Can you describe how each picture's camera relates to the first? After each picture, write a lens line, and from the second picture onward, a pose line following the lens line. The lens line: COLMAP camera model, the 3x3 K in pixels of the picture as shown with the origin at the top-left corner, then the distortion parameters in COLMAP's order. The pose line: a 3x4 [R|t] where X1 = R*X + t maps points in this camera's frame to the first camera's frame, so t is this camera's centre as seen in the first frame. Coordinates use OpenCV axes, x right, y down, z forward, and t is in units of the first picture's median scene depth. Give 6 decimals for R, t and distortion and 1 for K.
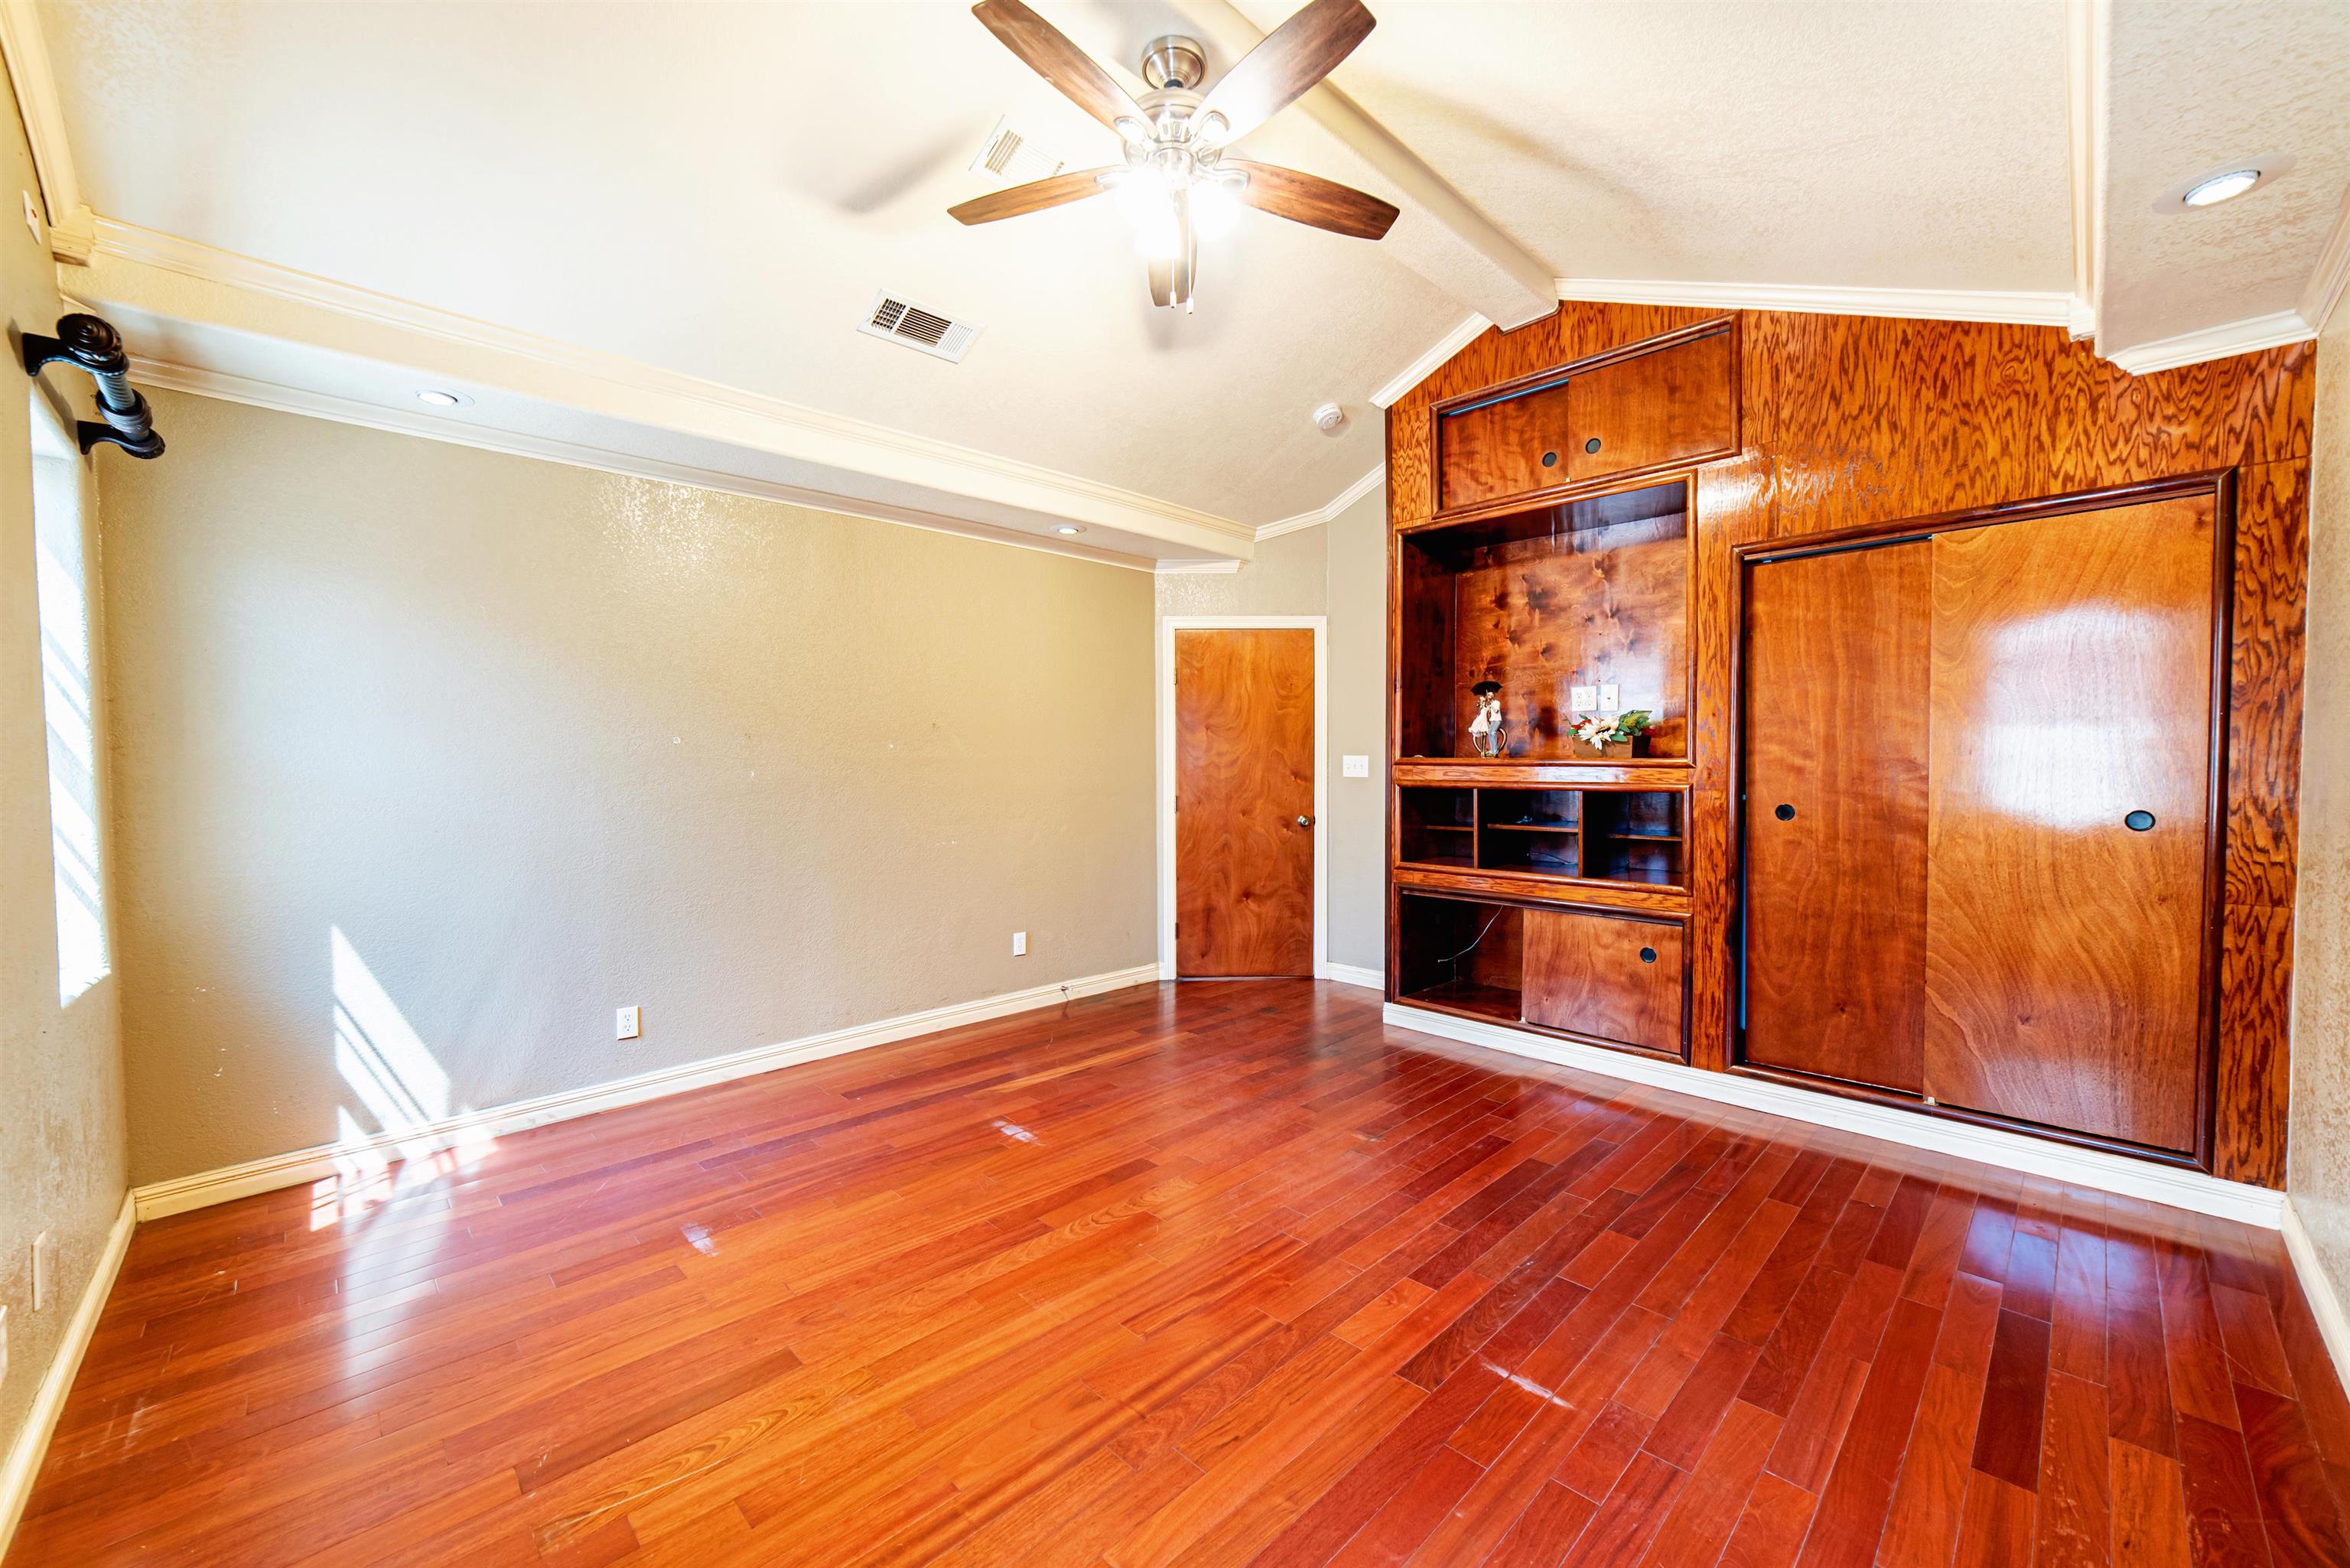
lens RADIAL K [[911.9, 0, 1180.5], [0, 911.9, 788.8], [0, 0, 1]] dist [-0.019157, 0.008199]
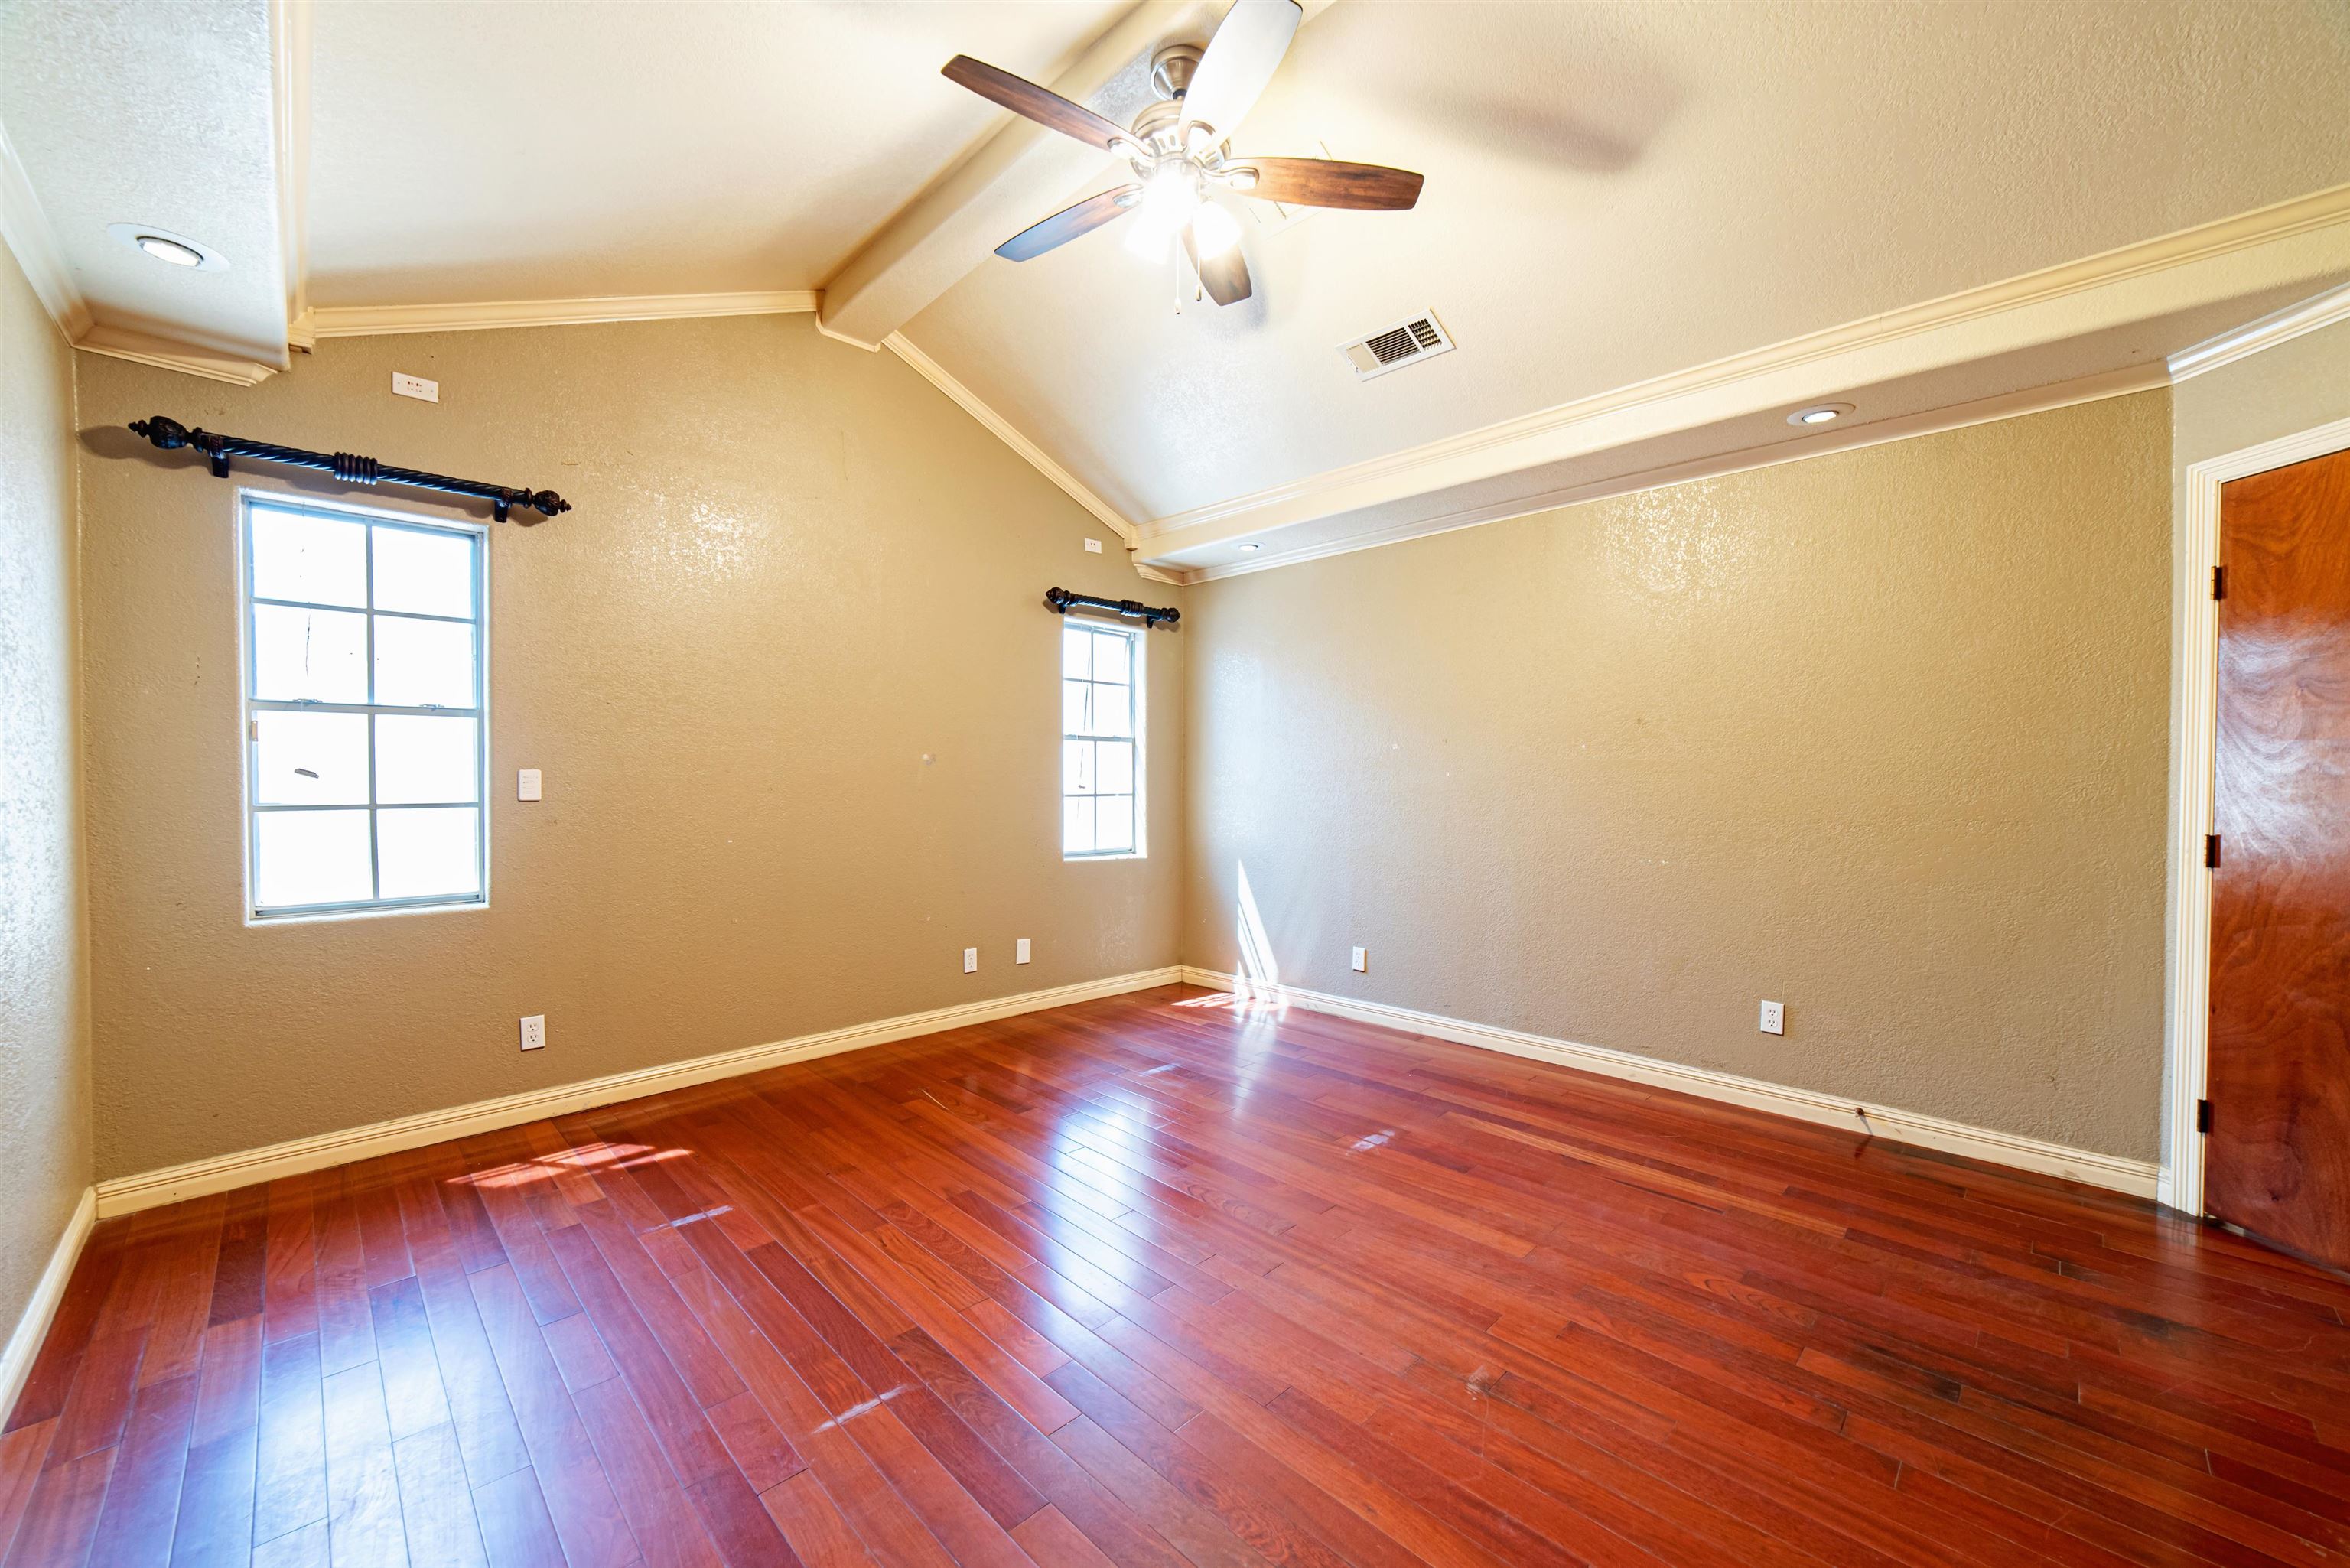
lens RADIAL K [[911.9, 0, 1180.5], [0, 911.9, 788.8], [0, 0, 1]] dist [-0.019157, 0.008199]
pose [[0.005645, 0.022209, -0.999737, 0.668031], [-0.033064, 0.999211, 0.022010, -0.012543], [0.999437, 0.032931, 0.006375, 0.660914]]
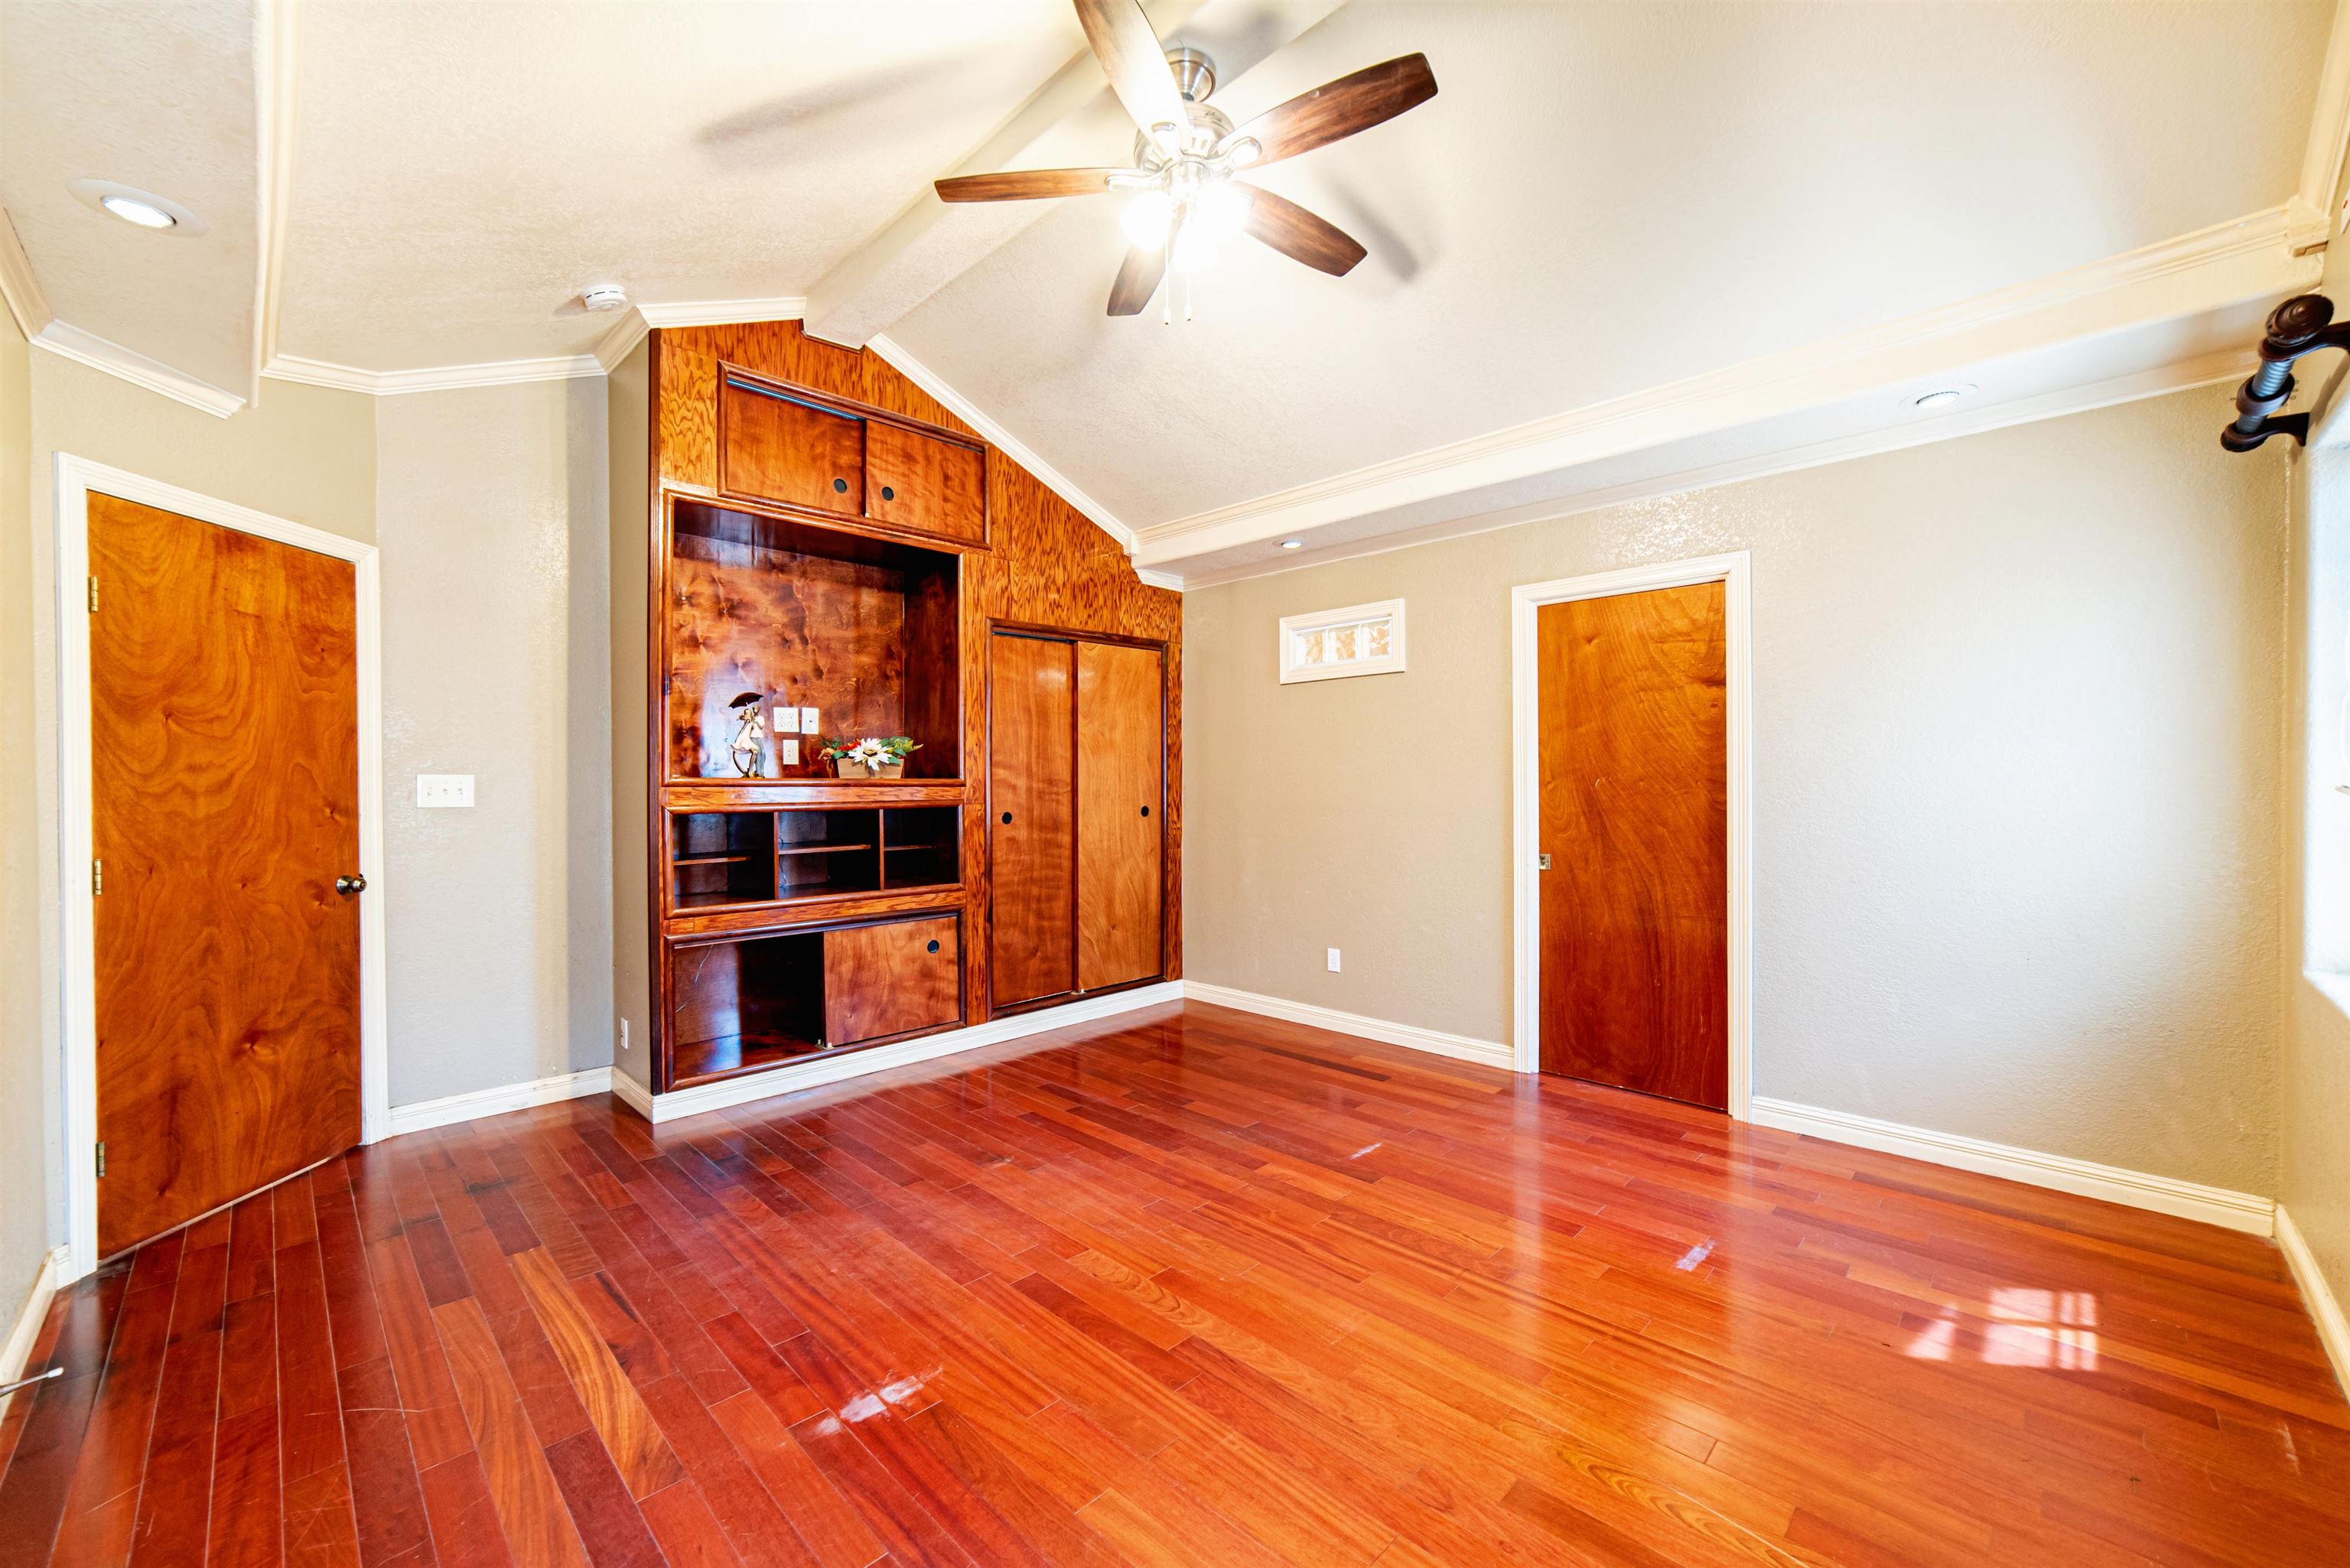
lens RADIAL K [[911.9, 0, 1180.5], [0, 911.9, 788.8], [0, 0, 1]] dist [-0.019157, 0.008199]
pose [[-0.005994, -0.004889, 0.999970, -0.655095], [0.035352, 0.999362, 0.005098, -0.015087], [-0.999357, 0.035382, -0.005818, 0.673828]]
